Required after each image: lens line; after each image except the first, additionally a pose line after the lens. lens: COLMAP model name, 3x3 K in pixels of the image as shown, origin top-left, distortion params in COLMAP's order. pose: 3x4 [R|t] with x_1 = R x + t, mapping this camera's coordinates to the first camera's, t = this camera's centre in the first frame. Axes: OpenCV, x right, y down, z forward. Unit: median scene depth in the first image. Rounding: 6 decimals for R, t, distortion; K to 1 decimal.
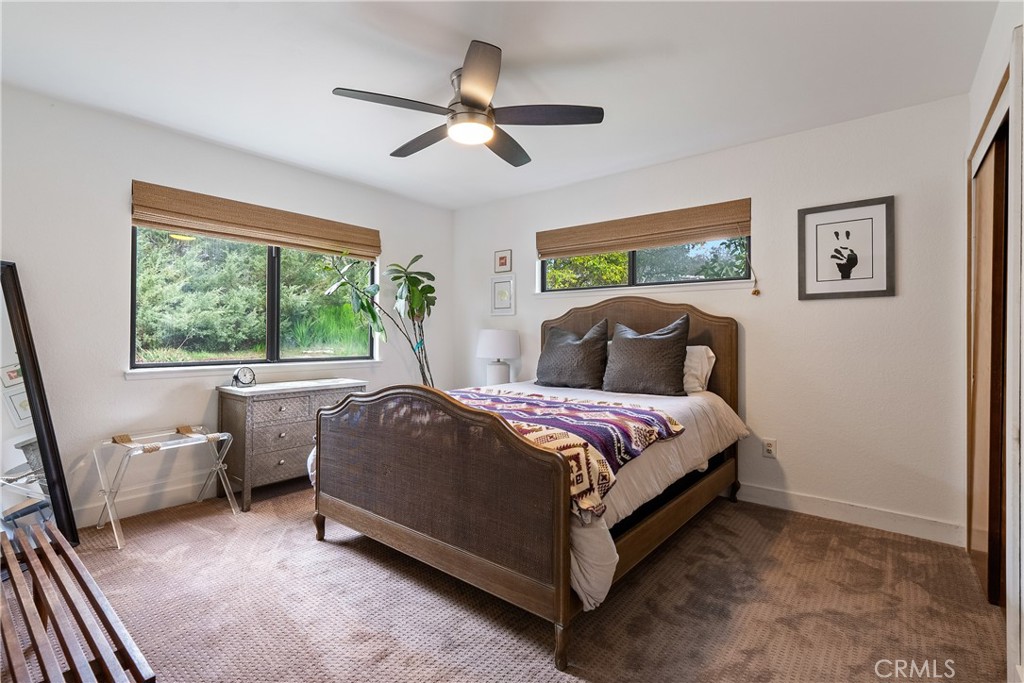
lens RADIAL K [[471.3, 0, 511.6], [0, 471.3, 333.6], [0, 0, 1]] dist [-0.003077, -0.000098]
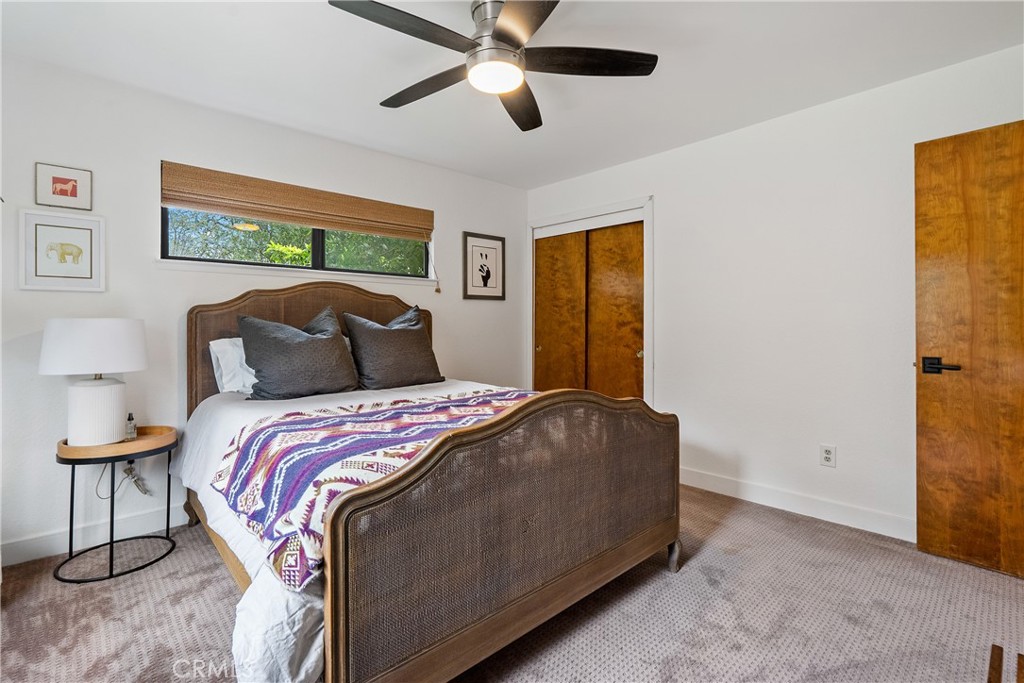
lens RADIAL K [[471.3, 0, 495.3], [0, 471.3, 326.7], [0, 0, 1]] dist [-0.003077, -0.000098]
pose [[0.167795, -0.005714, 0.985805, -0.655192], [0.006738, 0.999966, 0.004650, 0.001885], [-0.985799, 0.005862, 0.167828, 0.650658]]
